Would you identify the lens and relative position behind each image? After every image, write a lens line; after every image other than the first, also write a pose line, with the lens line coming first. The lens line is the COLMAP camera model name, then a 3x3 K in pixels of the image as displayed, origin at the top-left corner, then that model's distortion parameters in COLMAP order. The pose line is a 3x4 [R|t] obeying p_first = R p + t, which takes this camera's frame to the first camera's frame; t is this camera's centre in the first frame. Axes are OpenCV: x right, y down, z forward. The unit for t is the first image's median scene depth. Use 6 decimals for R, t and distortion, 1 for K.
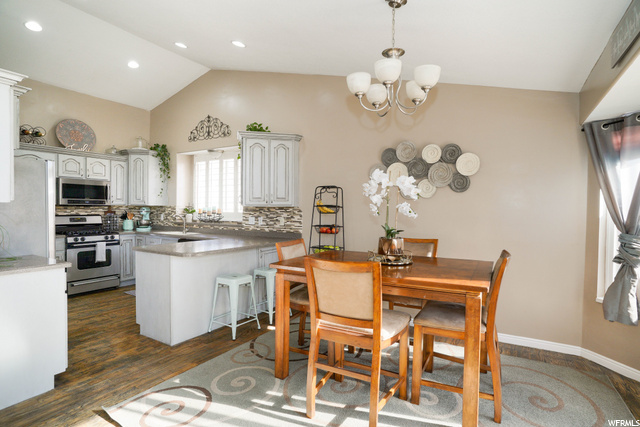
lens RADIAL K [[335.3, 0, 321.0], [0, 335.3, 210.1], [0, 0, 1]] dist [-0.045792, 0.012381]
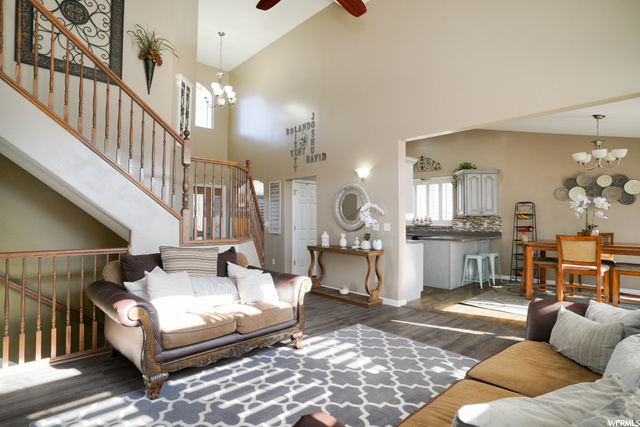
lens RADIAL K [[335.3, 0, 317.2], [0, 335.3, 213.3], [0, 0, 1]] dist [-0.045792, 0.012381]
pose [[0.955756, -0.011851, -0.293922, -0.394292], [0.004118, 0.999629, -0.026914, 0.017409], [0.294132, 0.024512, 0.955450, -0.668976]]
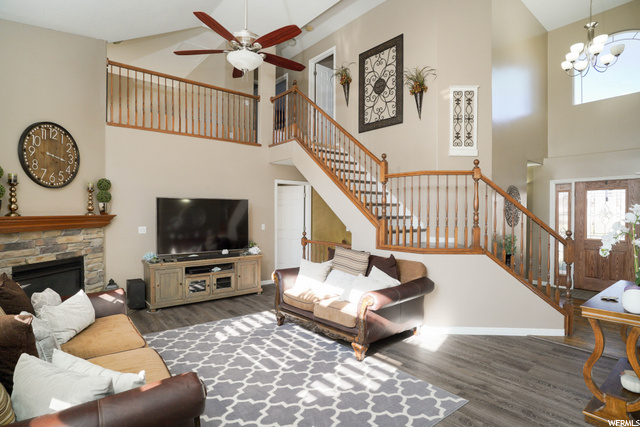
lens RADIAL K [[335.3, 0, 321.6], [0, 335.3, 212.9], [0, 0, 1]] dist [-0.045792, 0.012381]
pose [[-0.332460, -0.008092, -0.943083, 0.028886], [-0.012836, 0.999909, -0.004055, -0.024185], [0.943030, 0.010757, -0.332533, 0.105812]]
